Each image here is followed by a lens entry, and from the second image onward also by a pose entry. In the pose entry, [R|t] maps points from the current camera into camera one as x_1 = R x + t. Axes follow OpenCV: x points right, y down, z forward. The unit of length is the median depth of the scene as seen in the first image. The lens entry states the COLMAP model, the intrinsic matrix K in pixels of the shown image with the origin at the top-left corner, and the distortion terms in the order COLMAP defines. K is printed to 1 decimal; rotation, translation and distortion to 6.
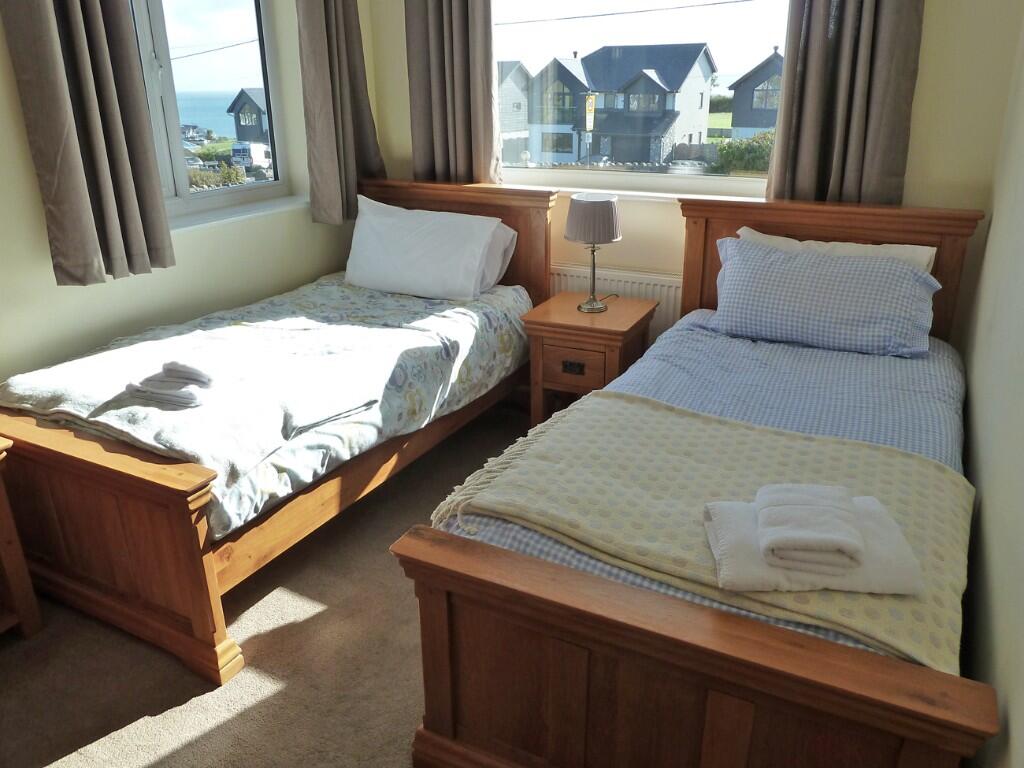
lens RADIAL K [[769.0, 0, 511.9], [0, 769.0, 382.4], [0, 0, 1]] dist [-0.033917, 0.003305]
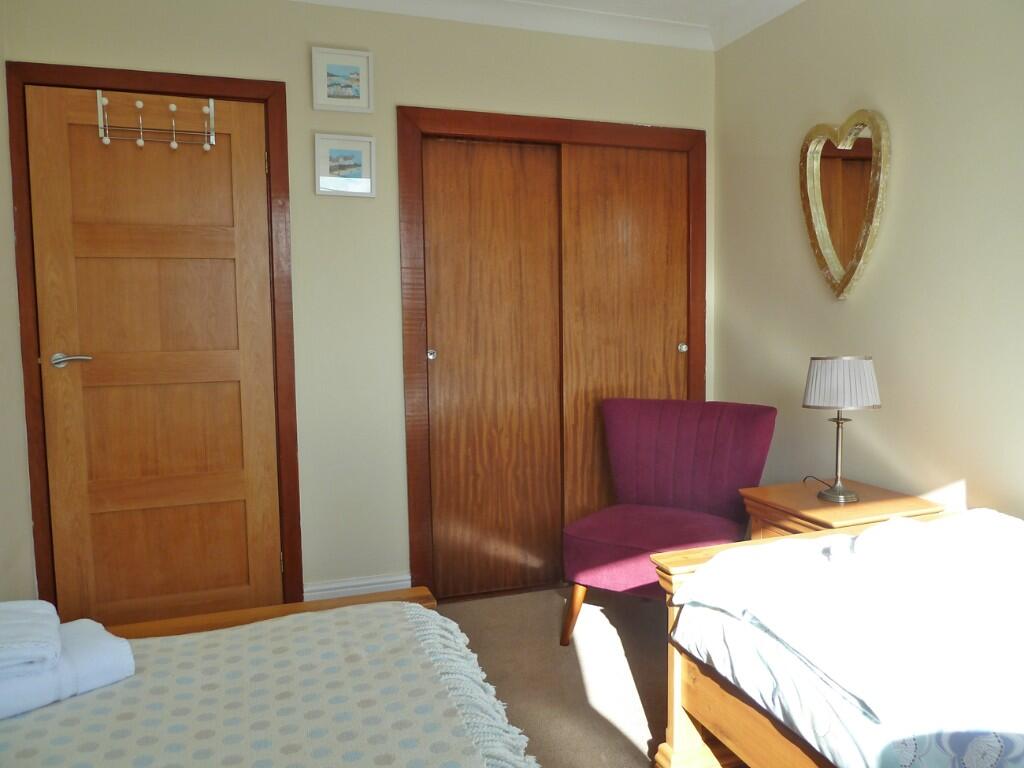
lens RADIAL K [[769.0, 0, 512.6], [0, 769.0, 382.9], [0, 0, 1]] dist [-0.033917, 0.003305]
pose [[-0.687794, 0.079593, -0.721530, 0.388953], [-0.246502, 0.909297, 0.335283, -0.328489], [0.682771, 0.408465, -0.605789, 1.168939]]
